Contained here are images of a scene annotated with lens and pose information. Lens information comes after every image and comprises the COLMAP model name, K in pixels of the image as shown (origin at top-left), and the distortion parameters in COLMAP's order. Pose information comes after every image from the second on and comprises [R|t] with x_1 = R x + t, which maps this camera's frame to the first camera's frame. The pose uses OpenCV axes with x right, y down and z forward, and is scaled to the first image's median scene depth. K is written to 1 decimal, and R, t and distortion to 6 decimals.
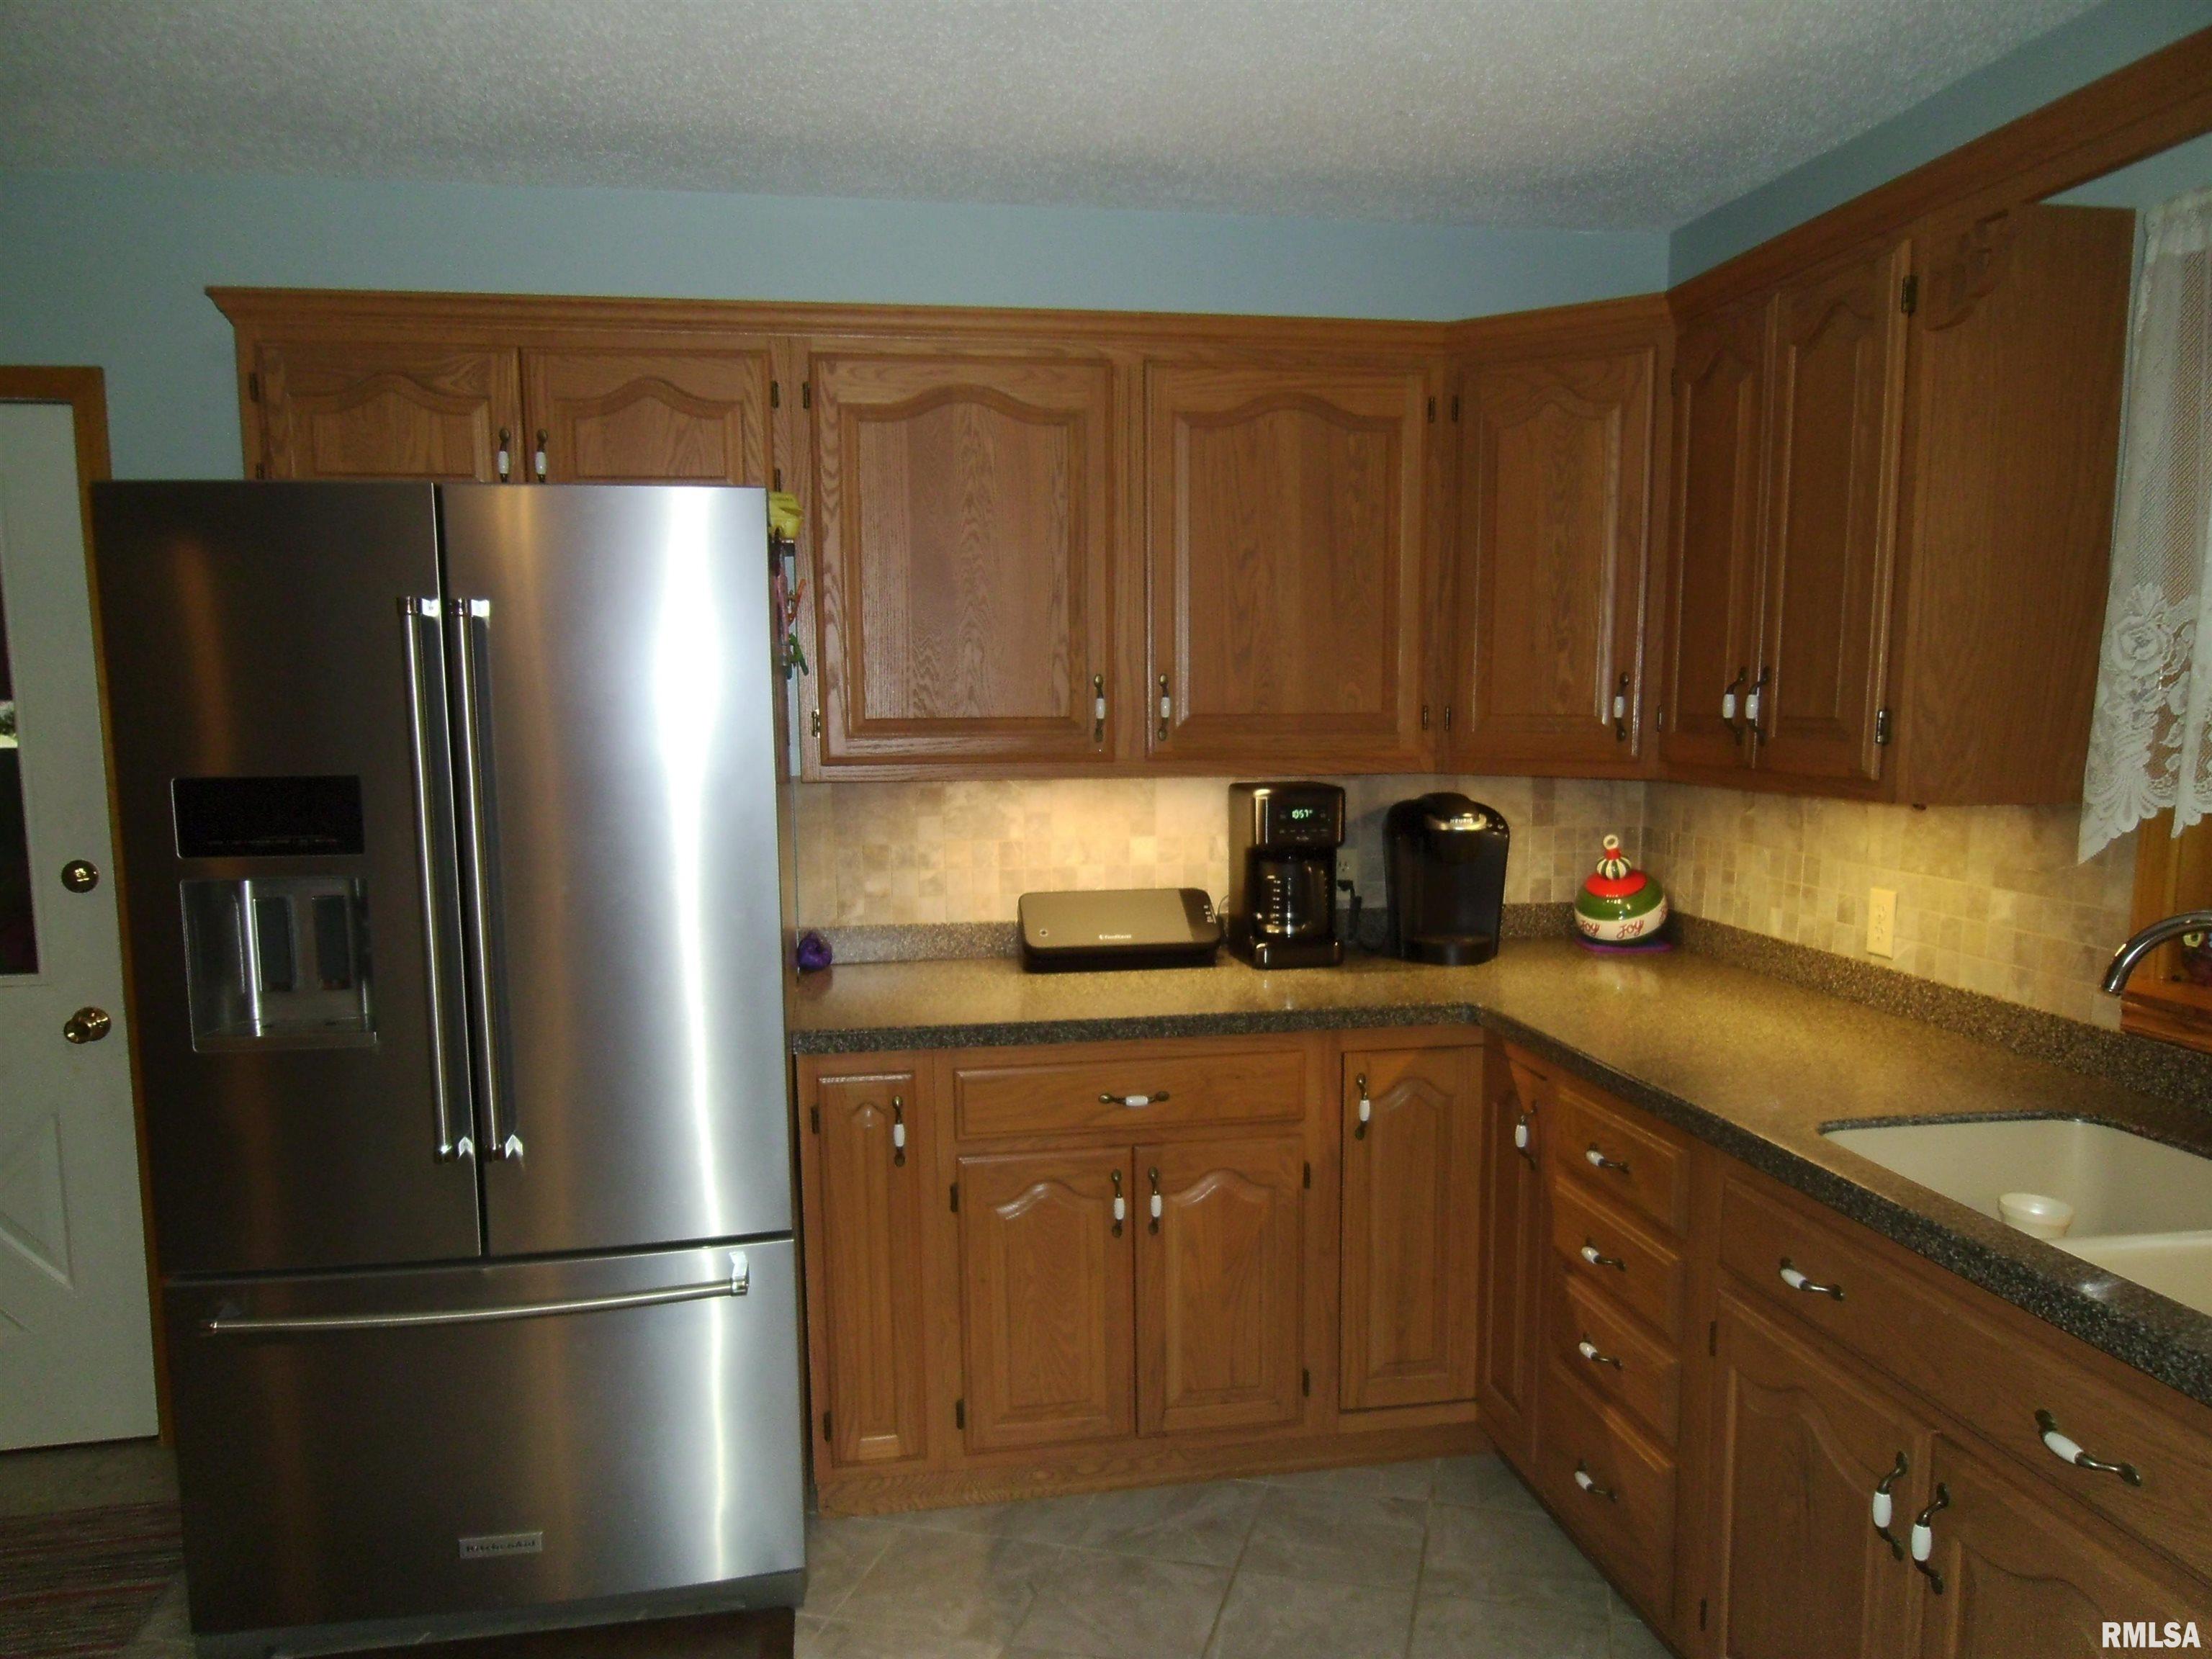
lens RADIAL K [[1631.8, 0, 1117.6], [0, 1631.8, 882.8], [0, 0, 1]] dist [-0.006974, 0.027382]
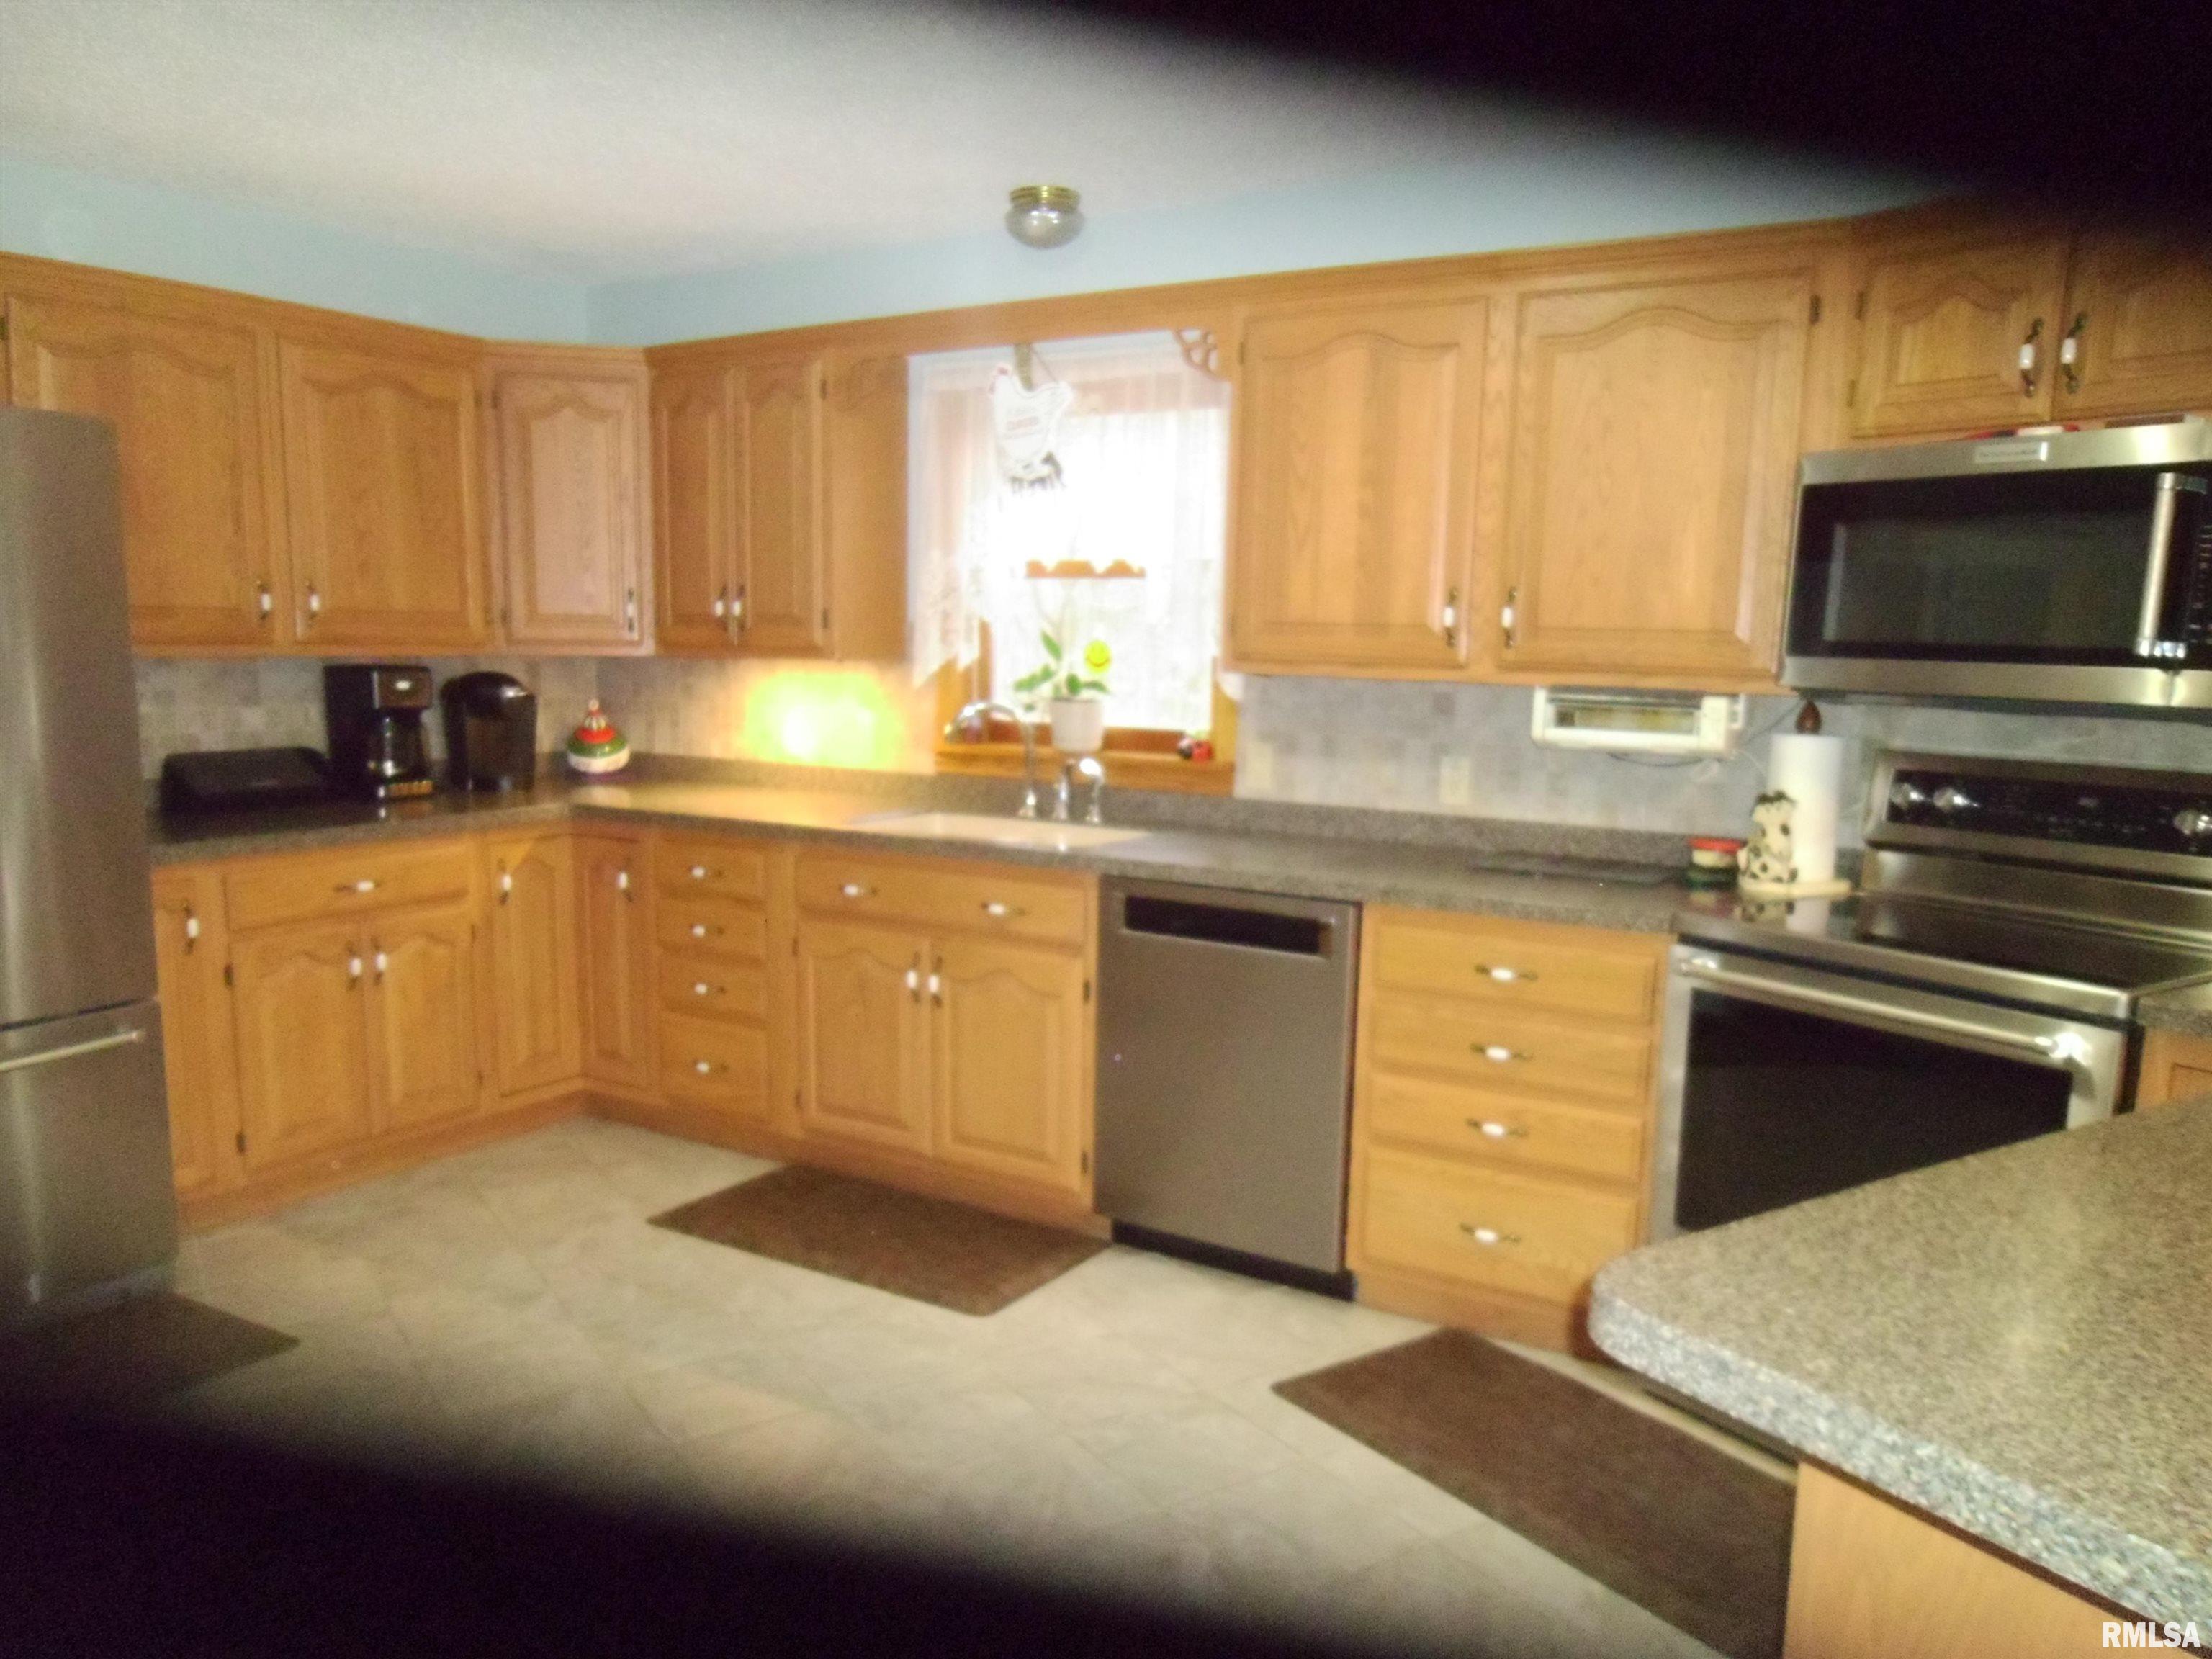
lens RADIAL K [[1631.8, 0, 1117.6], [0, 1631.8, 882.8], [0, 0, 1]] dist [-0.006974, 0.027382]
pose [[0.660910, -0.099248, 0.743874, -0.558175], [0.076181, 0.994969, 0.065064, 0.083632], [-0.746589, 0.013668, 0.665145, -0.373840]]
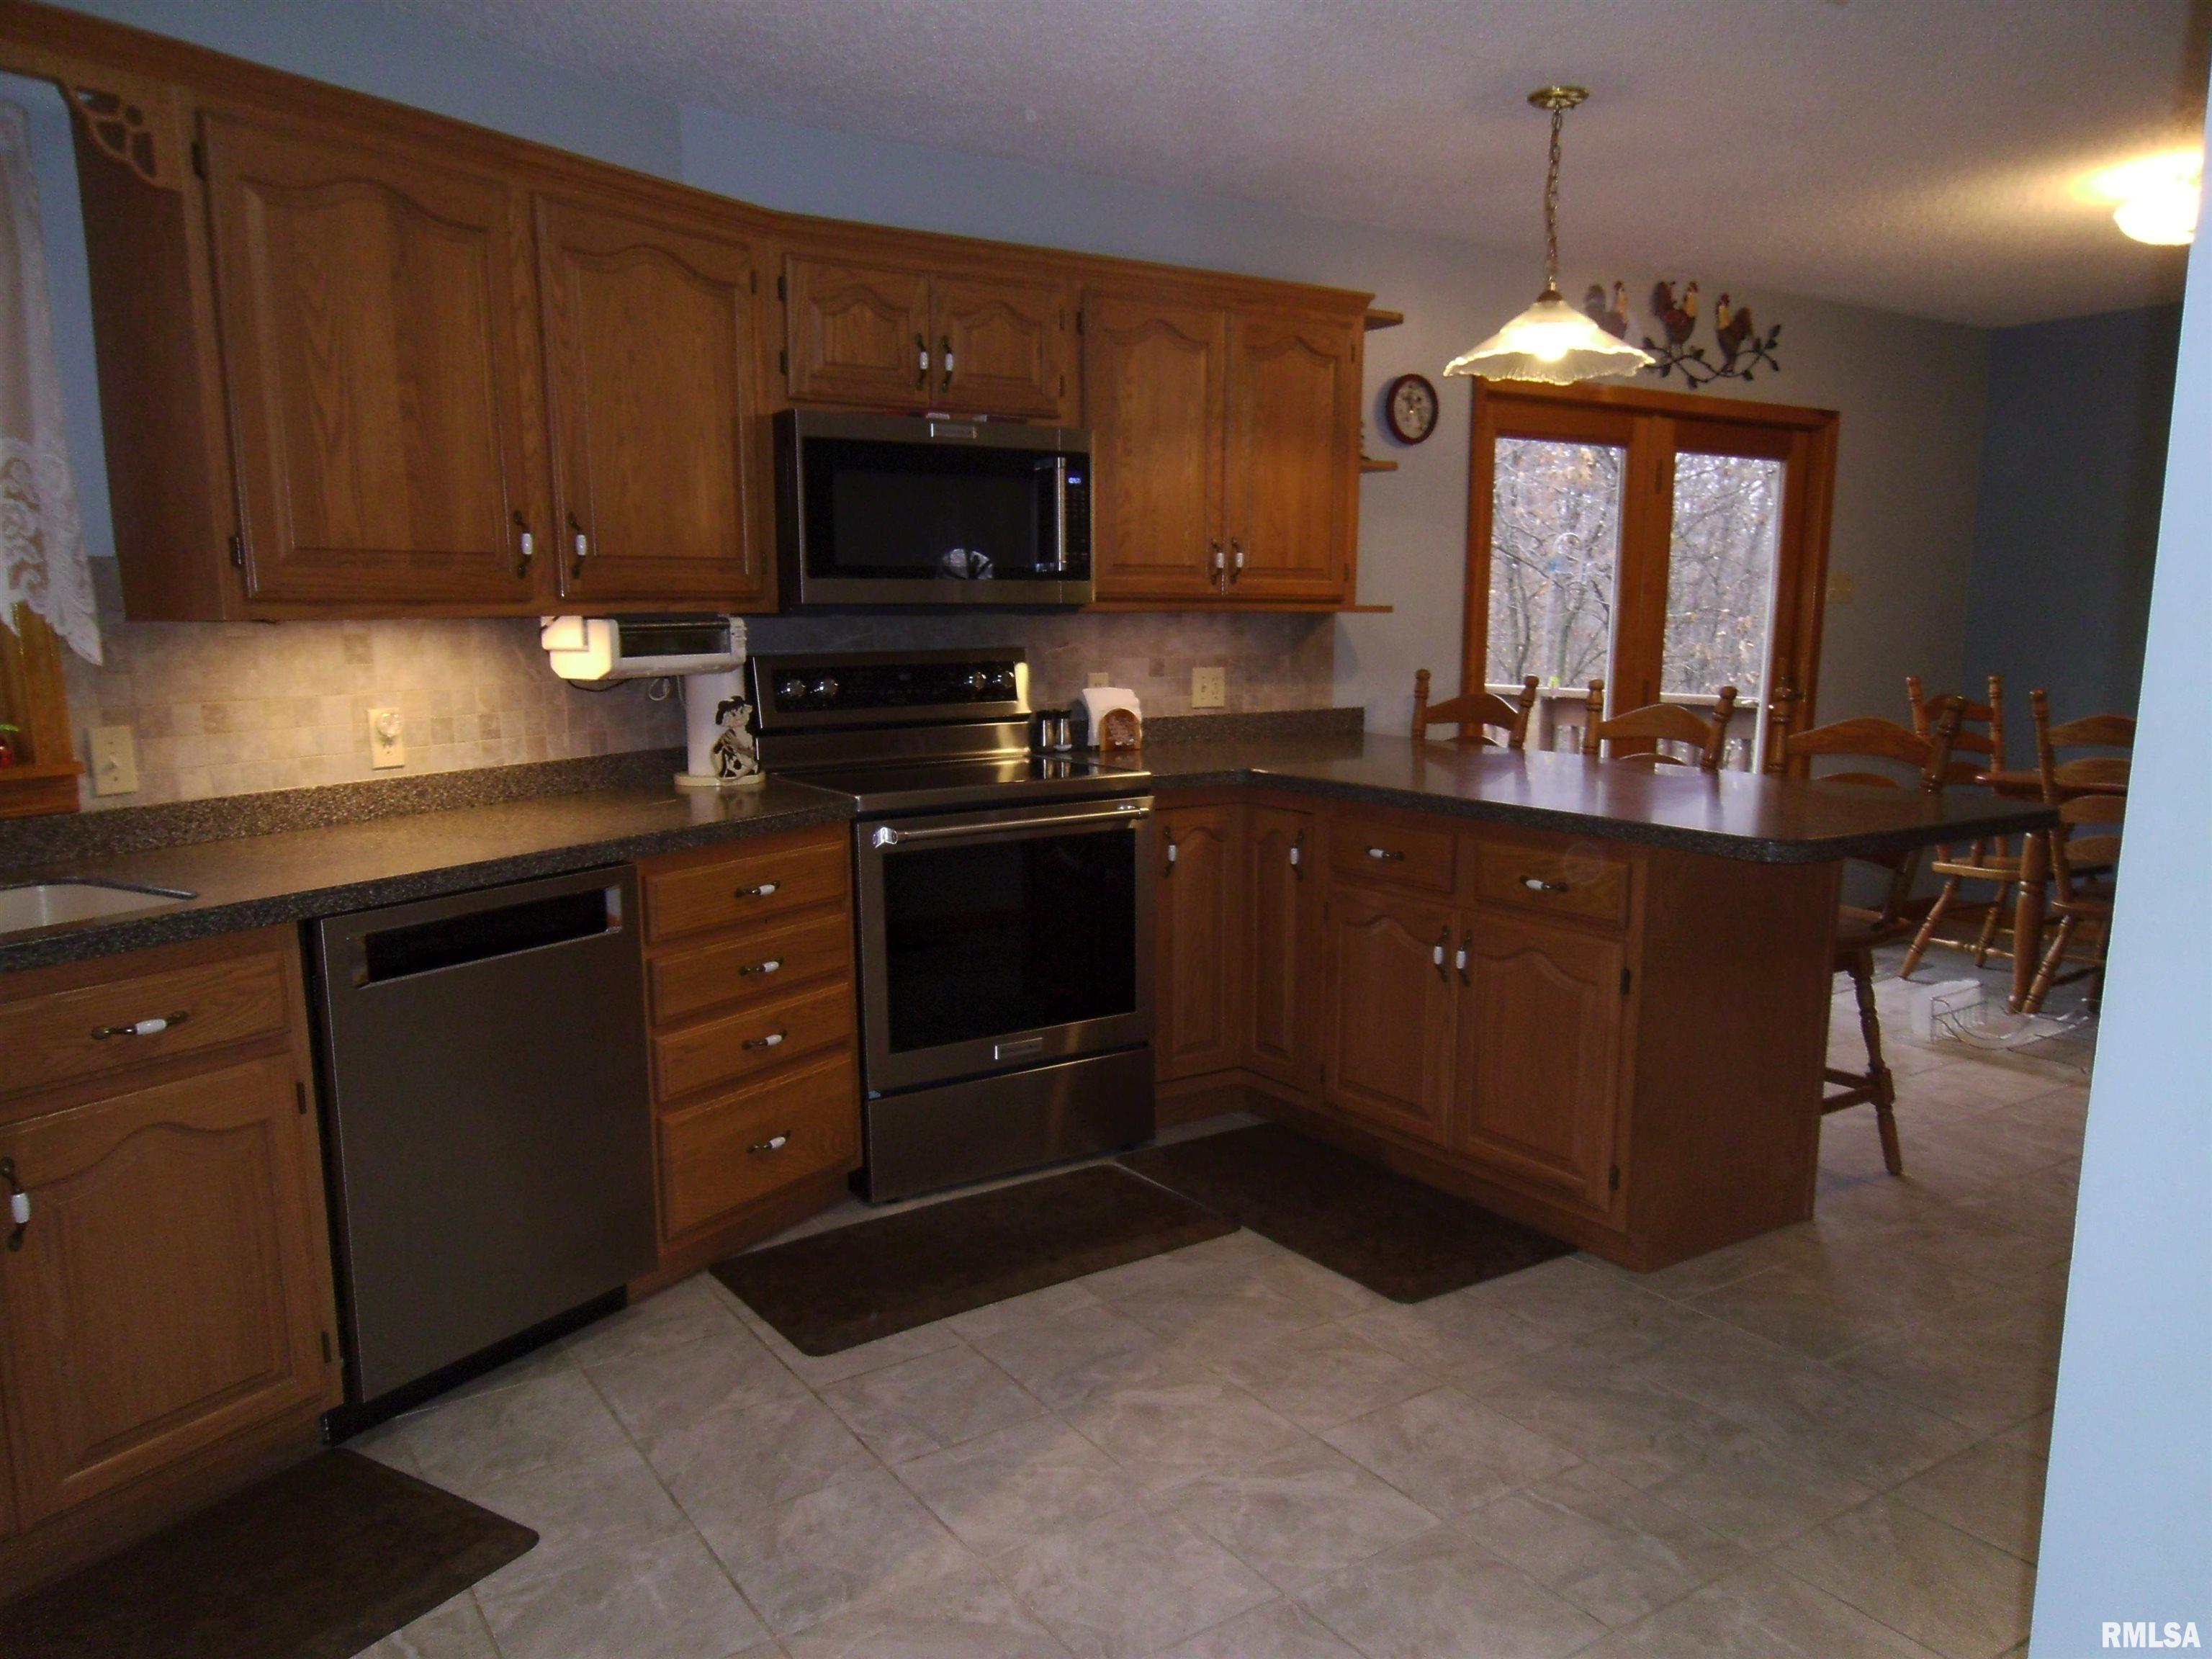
lens RADIAL K [[1619.6, 0, 1109.8], [0, 1619.6, 885.0], [0, 0, 1]] dist [-0.000689, 0.014087]
pose [[-0.751933, -0.112550, 0.649561, -0.501560], [0.093521, 0.957142, 0.274105, -0.046272], [-0.652572, 0.266857, -0.709180, 0.726696]]
